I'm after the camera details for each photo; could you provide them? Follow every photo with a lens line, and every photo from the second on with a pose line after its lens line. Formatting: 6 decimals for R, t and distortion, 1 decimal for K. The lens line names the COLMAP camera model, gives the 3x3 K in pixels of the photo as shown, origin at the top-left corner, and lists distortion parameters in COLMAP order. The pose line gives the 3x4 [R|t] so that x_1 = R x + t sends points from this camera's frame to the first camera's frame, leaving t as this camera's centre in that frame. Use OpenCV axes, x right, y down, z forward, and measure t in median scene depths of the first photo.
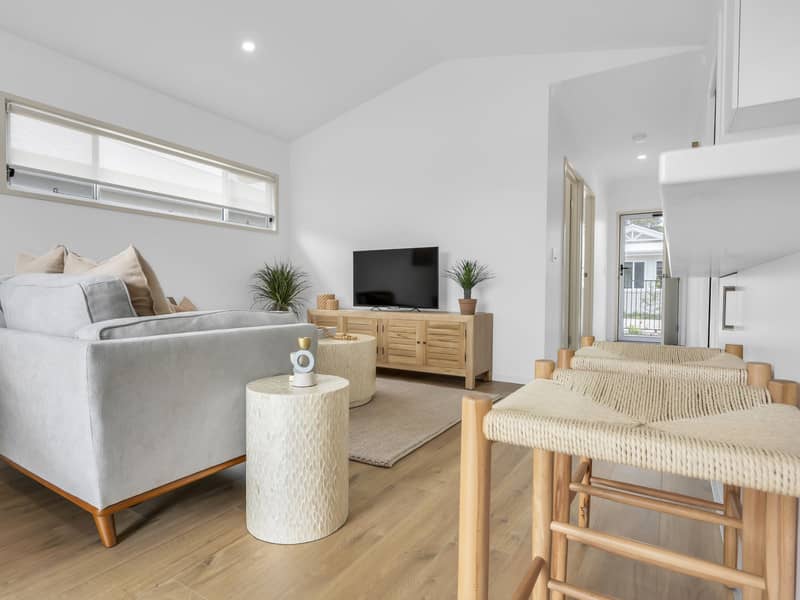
lens RADIAL K [[437.9, 0, 401.4], [0, 437.9, 296.3], [0, 0, 1]] dist [-0.003277, -0.002177]
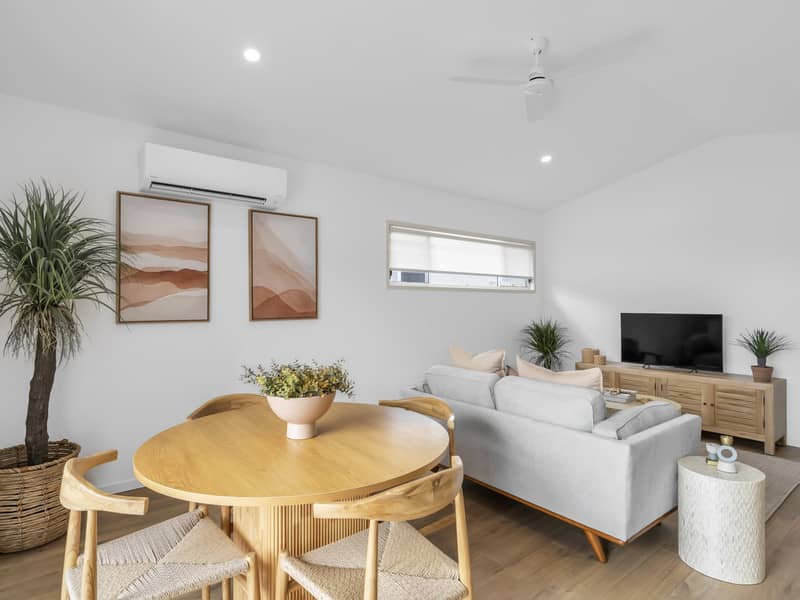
lens RADIAL K [[437.9, 0, 398.6], [0, 437.9, 303.8], [0, 0, 1]] dist [-0.003277, -0.002177]
pose [[0.936678, -0.010421, -0.350036, -0.289577], [0.004637, 0.999839, -0.017356, -0.126621], [0.350160, 0.014634, 0.936576, -0.280022]]
